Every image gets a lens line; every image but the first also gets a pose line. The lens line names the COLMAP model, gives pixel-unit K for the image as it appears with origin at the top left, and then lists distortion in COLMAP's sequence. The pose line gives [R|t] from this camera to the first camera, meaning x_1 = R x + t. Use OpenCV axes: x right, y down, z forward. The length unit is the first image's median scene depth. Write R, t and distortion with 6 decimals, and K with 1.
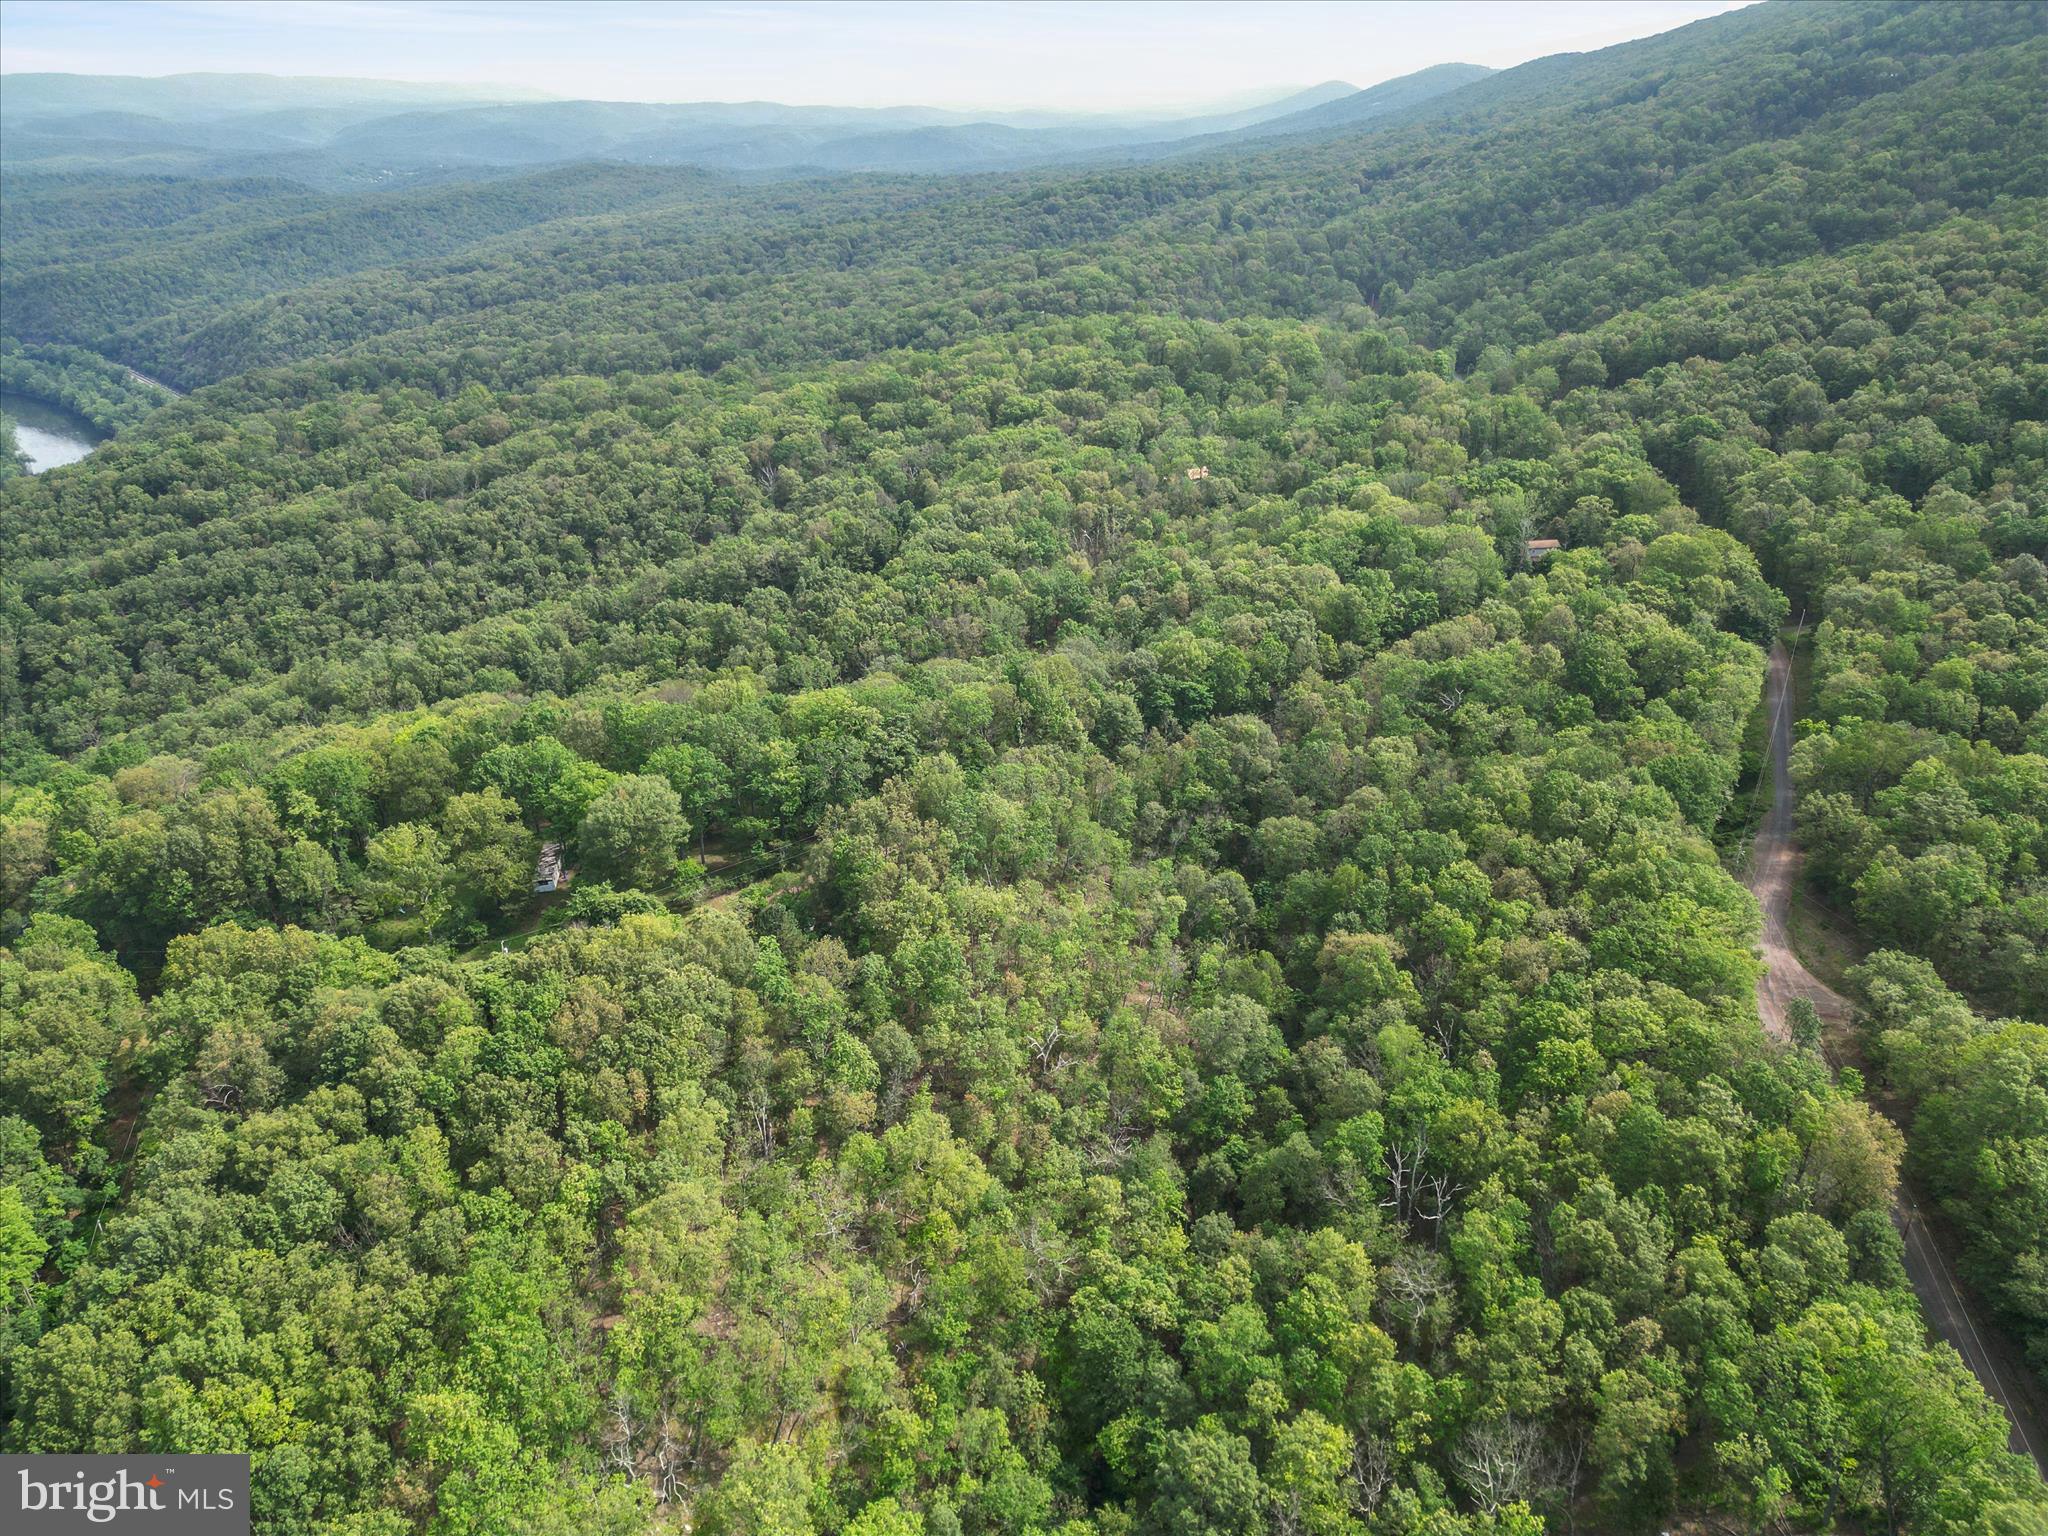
lens RADIAL K [[1419.9, 0, 1027.7], [0, 1419.9, 768.4], [0, 0, 1]] dist [0.069003, -0.054675]
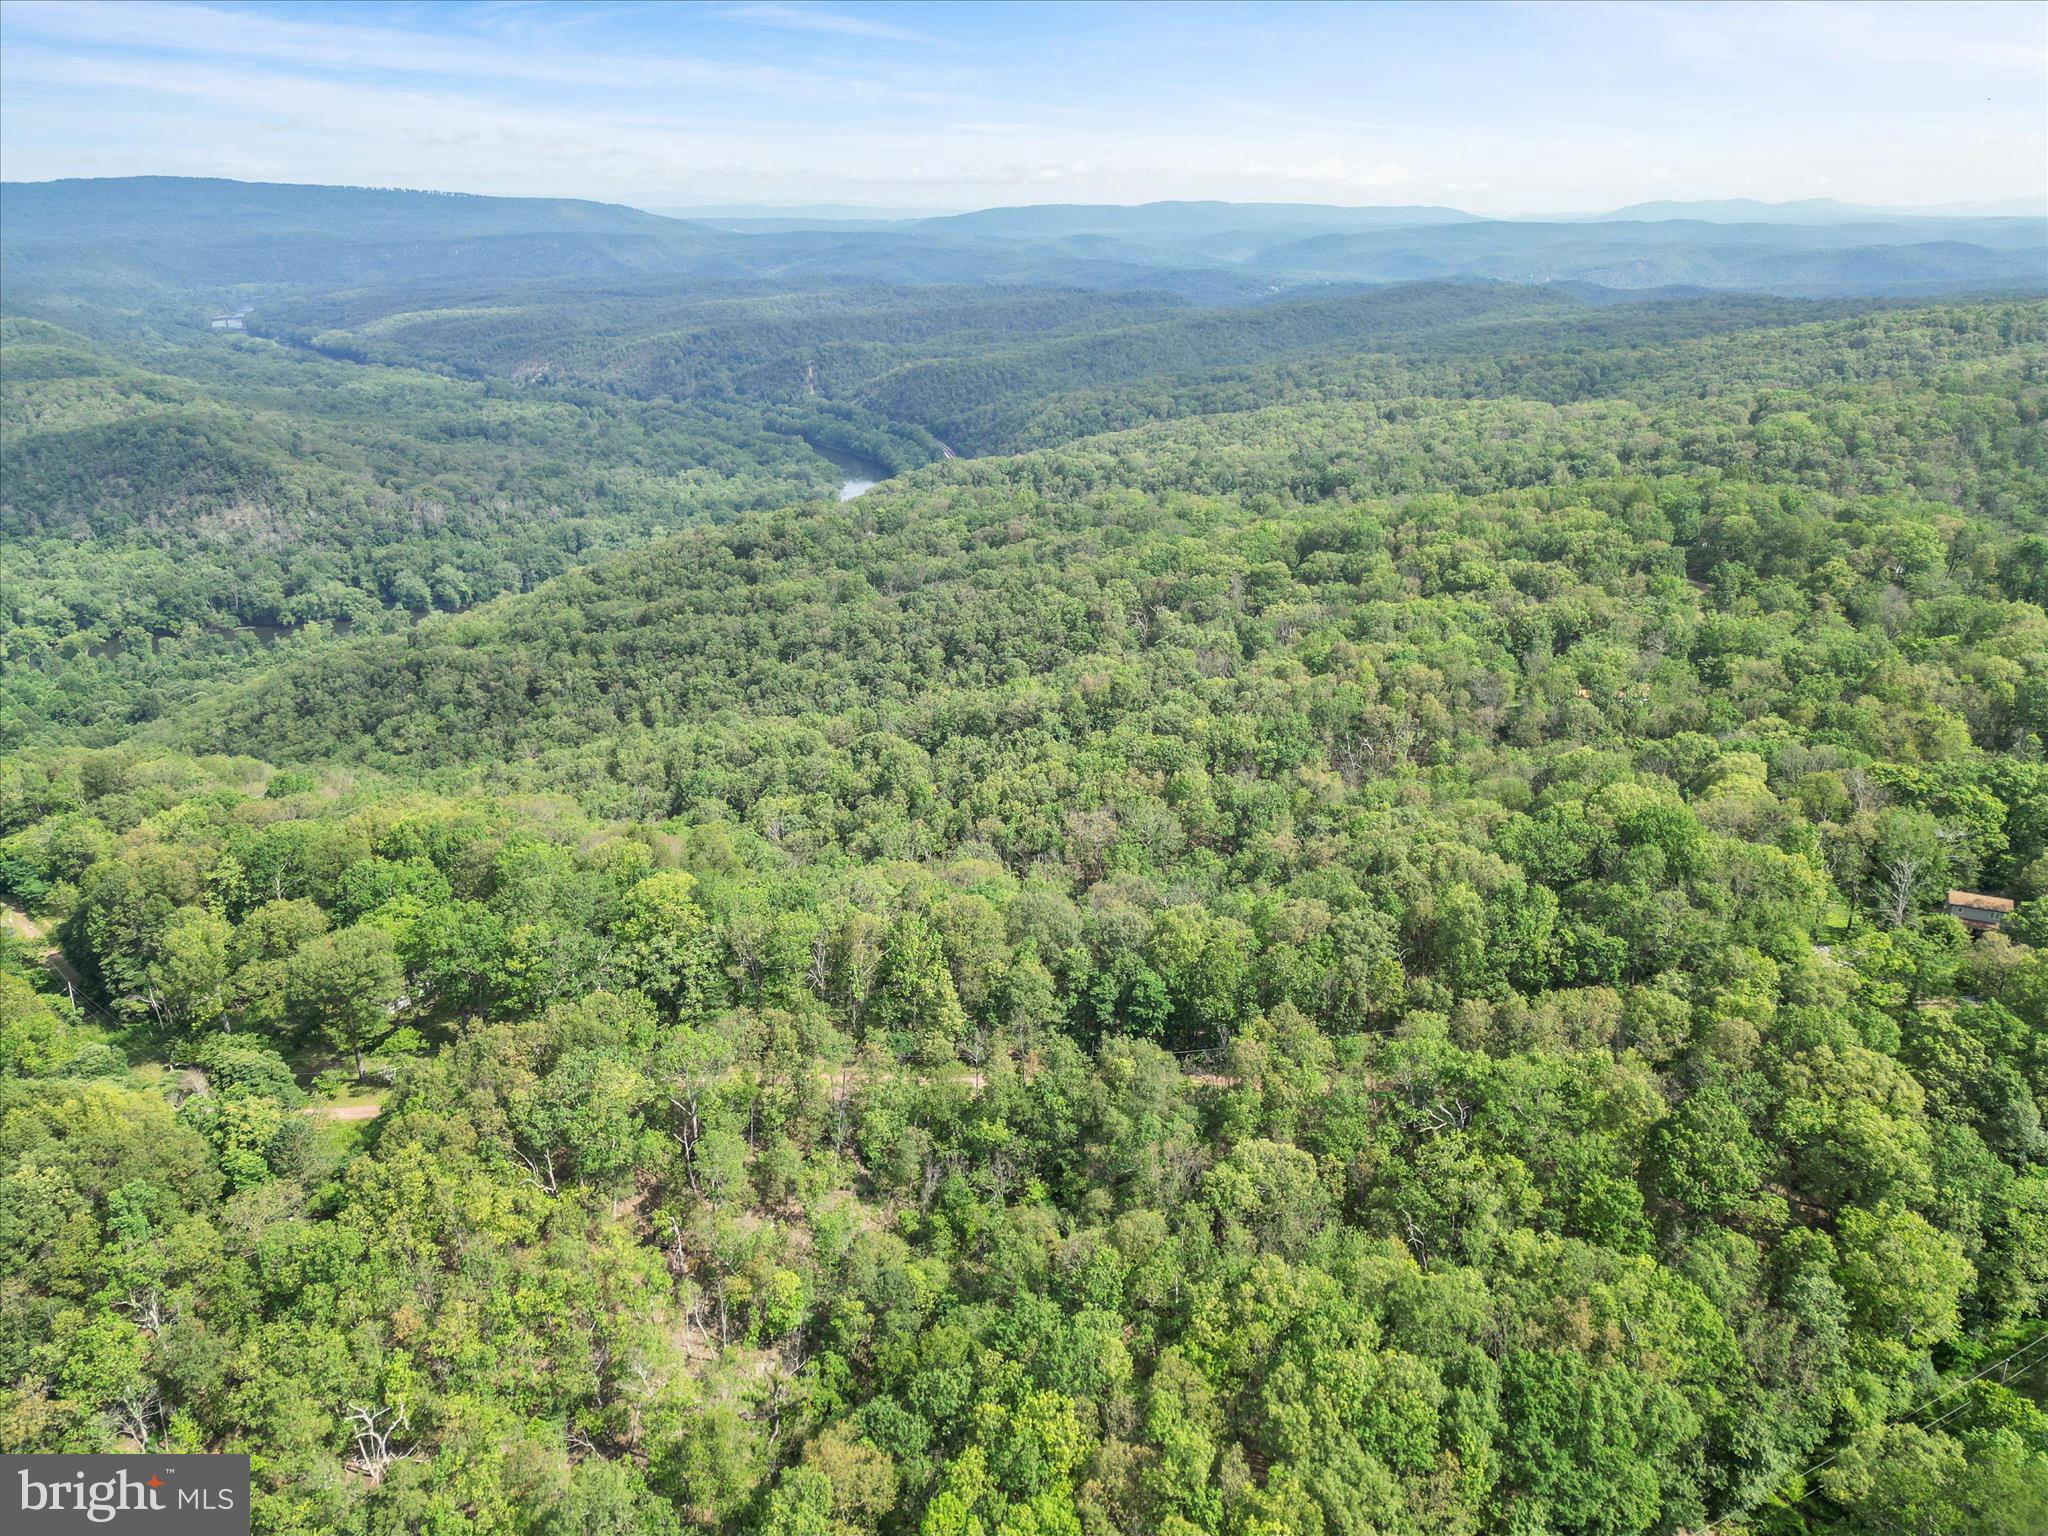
lens RADIAL K [[1419.9, 0, 1030.0], [0, 1419.9, 778.9], [0, 0, 1]] dist [0.069003, -0.054675]
pose [[0.838660, 0.200339, -0.506471, 0.311561], [-0.232561, 0.972582, -0.000383, -0.108896], [0.492508, 0.118107, 0.862257, 0.235217]]
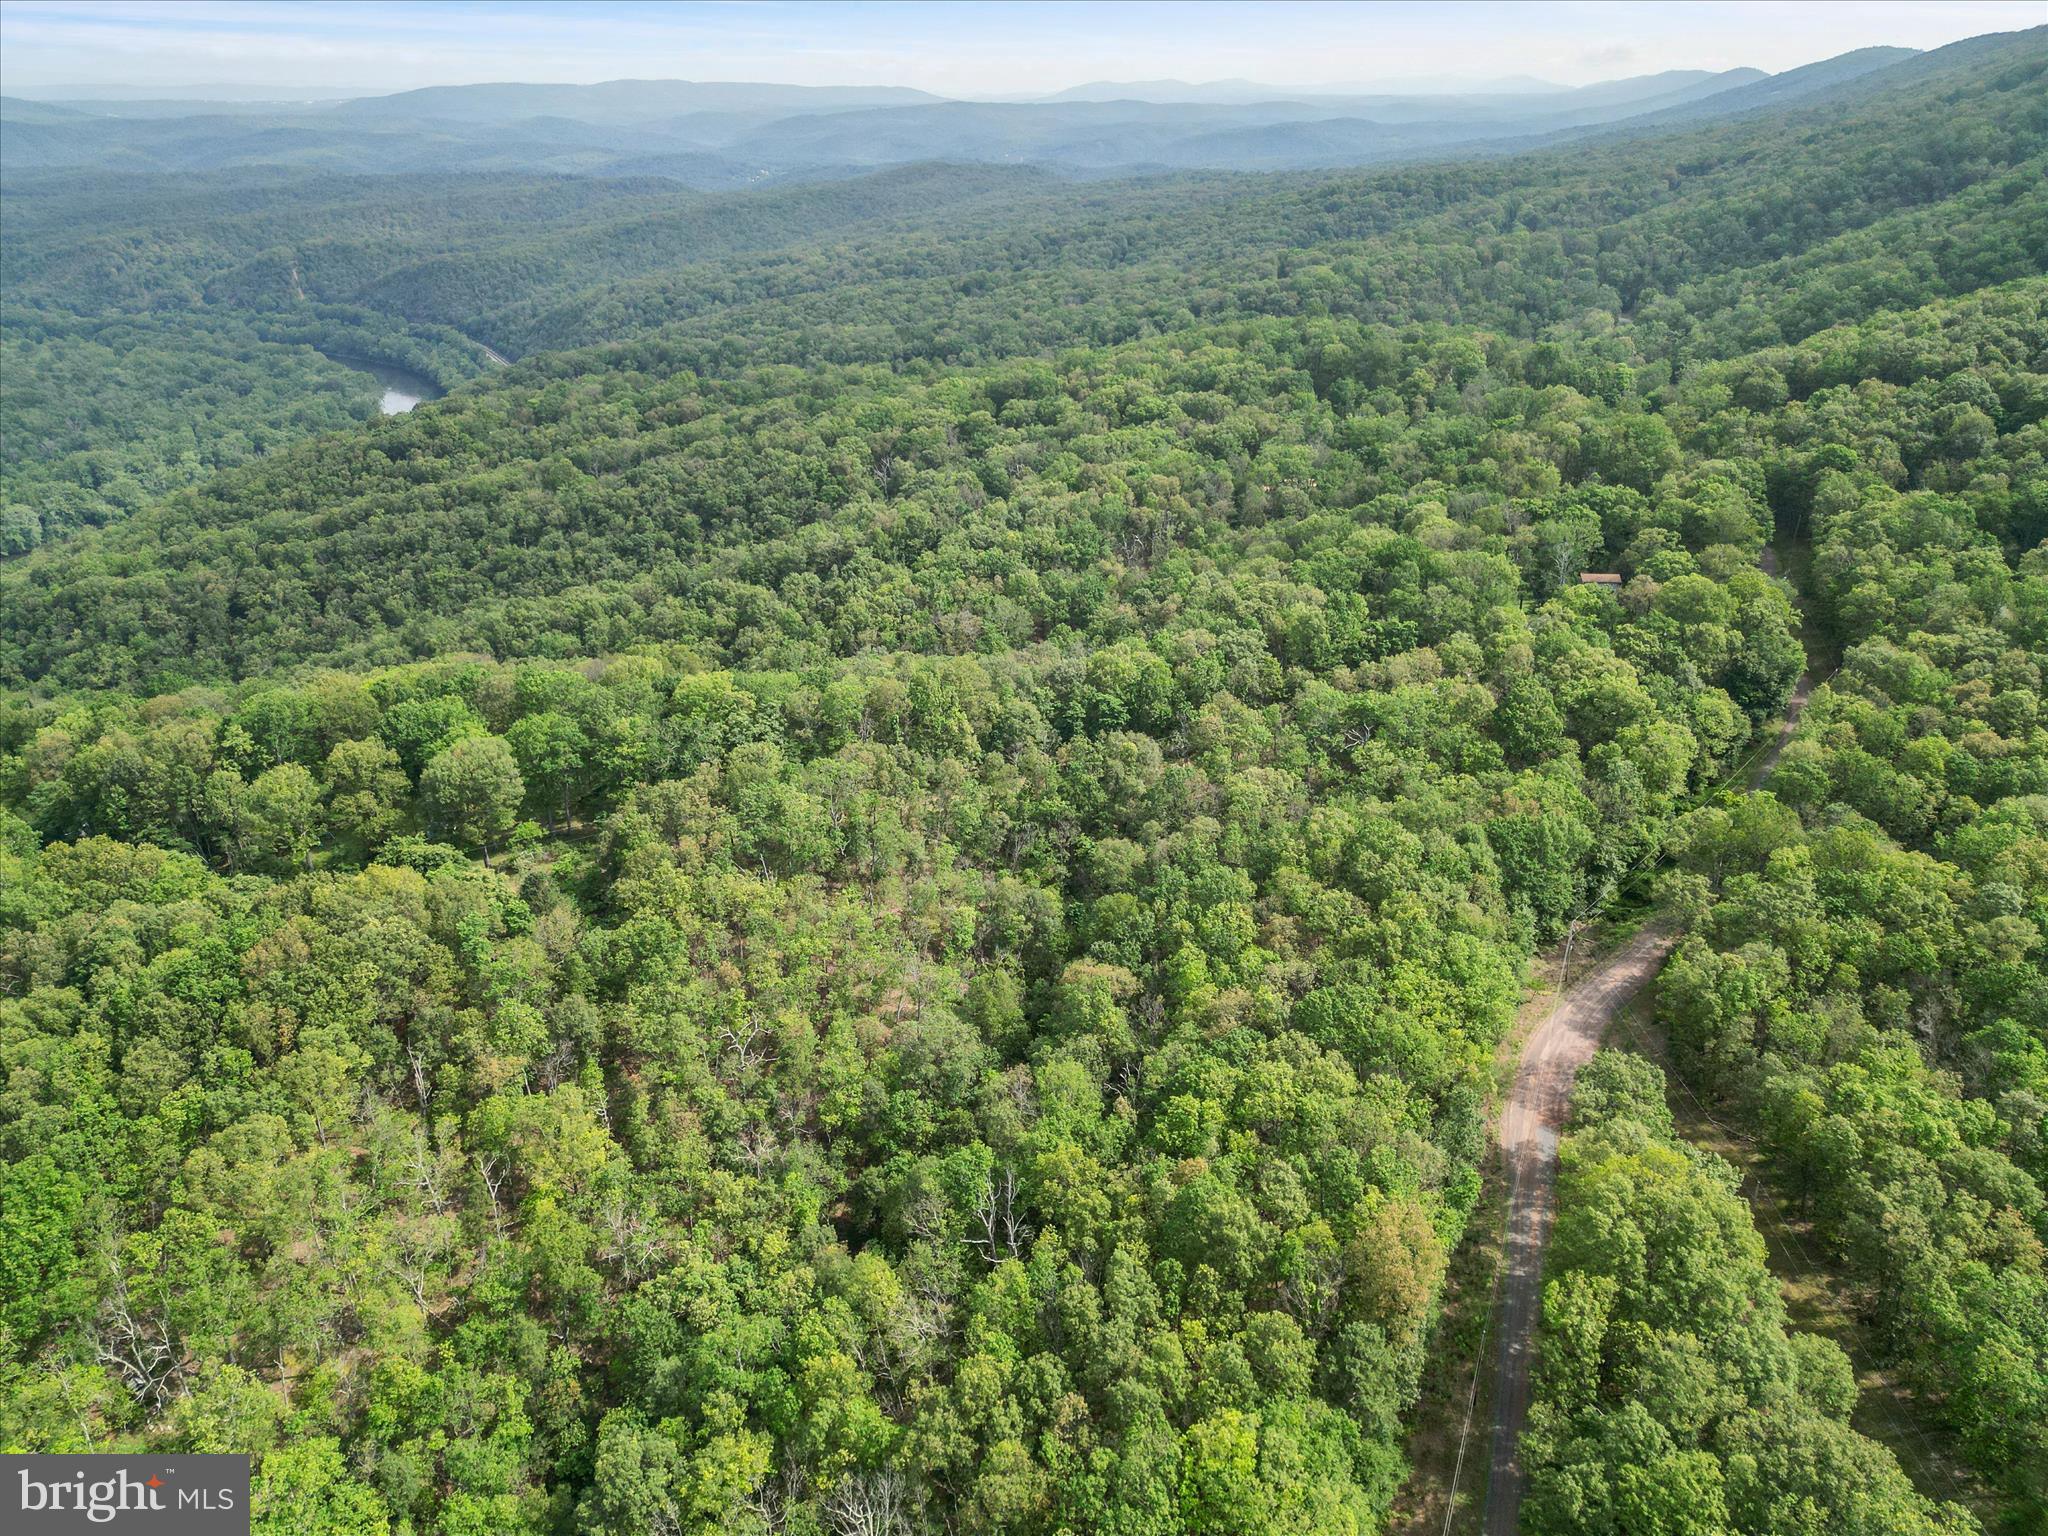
lens RADIAL K [[1419.9, 0, 1030.4], [0, 1419.9, 771.4], [0, 0, 1]] dist [0.069003, -0.054675]
pose [[0.972908, 0.091247, -0.212426, 0.205328], [-0.090497, 0.995808, 0.013275, -0.012507], [0.212747, 0.006309, 0.977087, 0.027307]]
